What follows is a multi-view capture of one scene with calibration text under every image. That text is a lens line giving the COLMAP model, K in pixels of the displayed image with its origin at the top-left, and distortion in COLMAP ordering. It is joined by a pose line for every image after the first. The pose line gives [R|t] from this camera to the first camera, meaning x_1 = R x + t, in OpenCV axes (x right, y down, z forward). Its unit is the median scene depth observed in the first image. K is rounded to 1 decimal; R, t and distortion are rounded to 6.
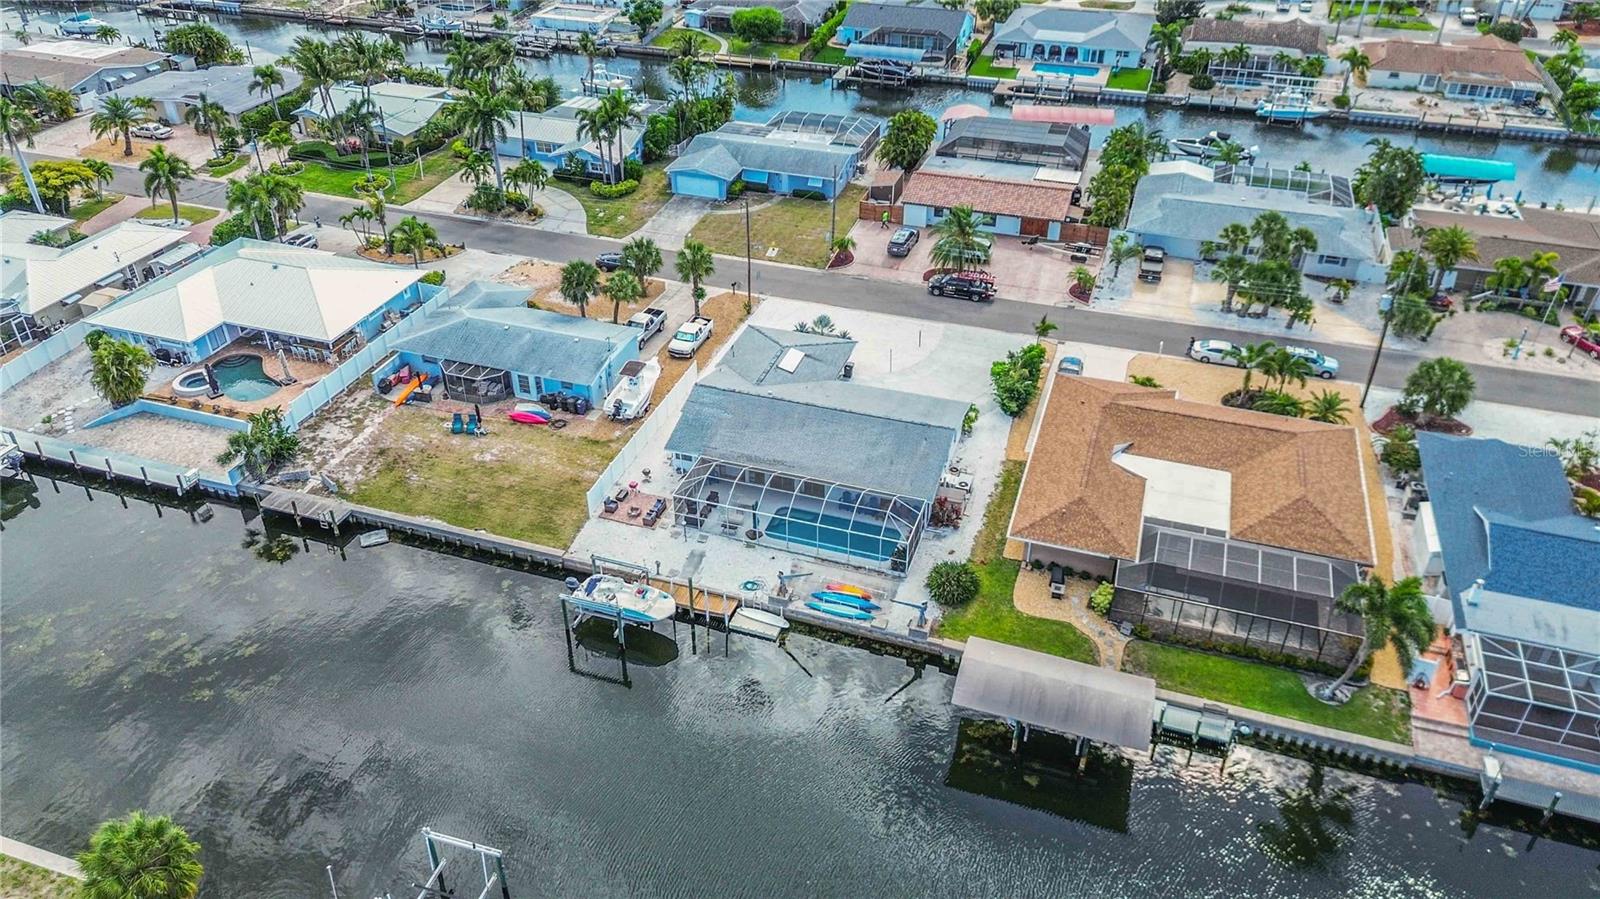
lens RADIAL K [[1137.6, 0, 795.2], [0, 1137.6, 449.3], [0, 0, 1]] dist [0.061138, -0.055315]
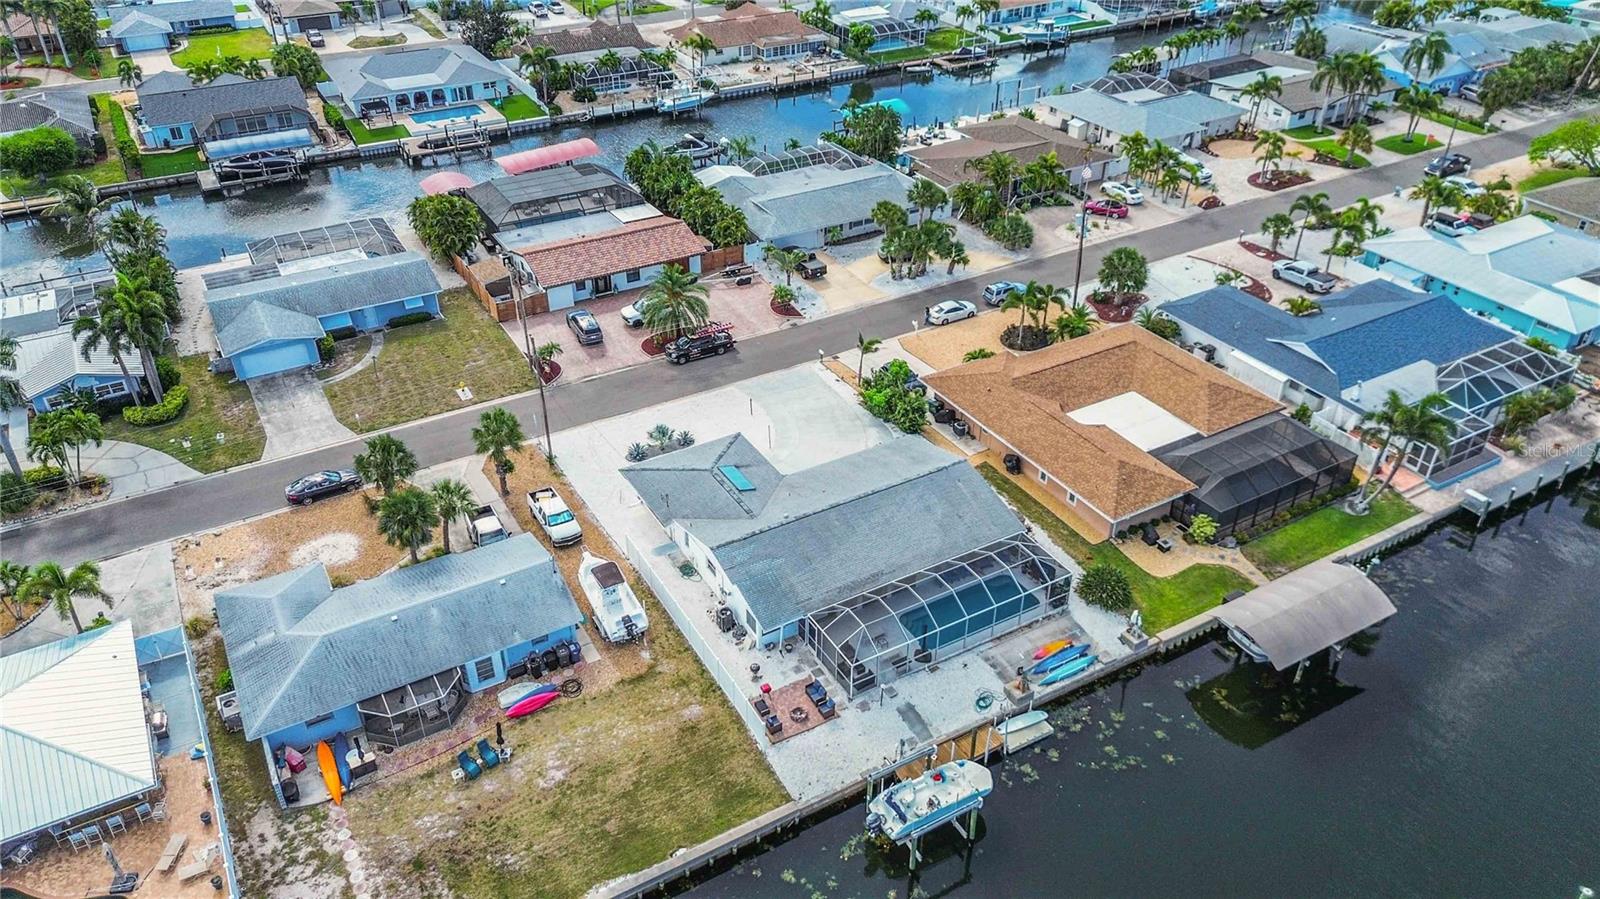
lens RADIAL K [[1137.6, 0, 795.2], [0, 1137.6, 449.3], [0, 0, 1]] dist [0.061138, -0.055315]
pose [[0.662119, -0.415646, 0.623568, -0.503822], [0.418599, 0.895310, 0.152301, -0.211246], [-0.621590, 0.160184, 0.766790, 0.299701]]
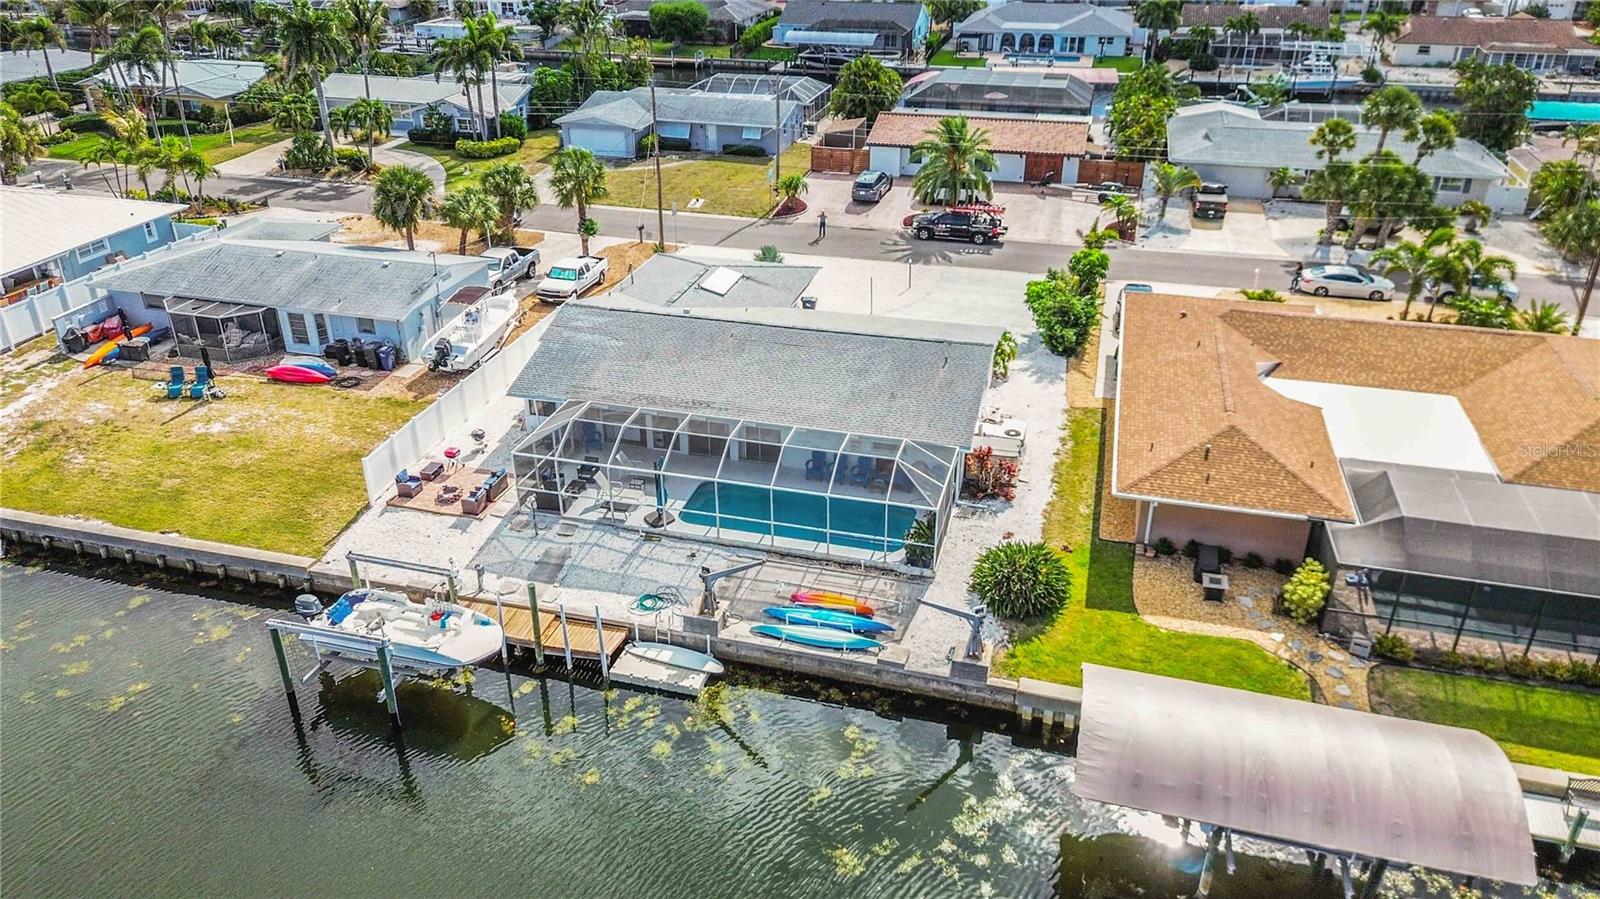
lens RADIAL K [[1137.6, 0, 795.2], [0, 1137.6, 449.3], [0, 0, 1]] dist [0.061138, -0.055315]
pose [[0.998368, -0.028460, 0.049505, 0.003829], [0.033901, 0.993039, -0.112802, 0.090730], [-0.045950, 0.114296, 0.992384, 0.365186]]
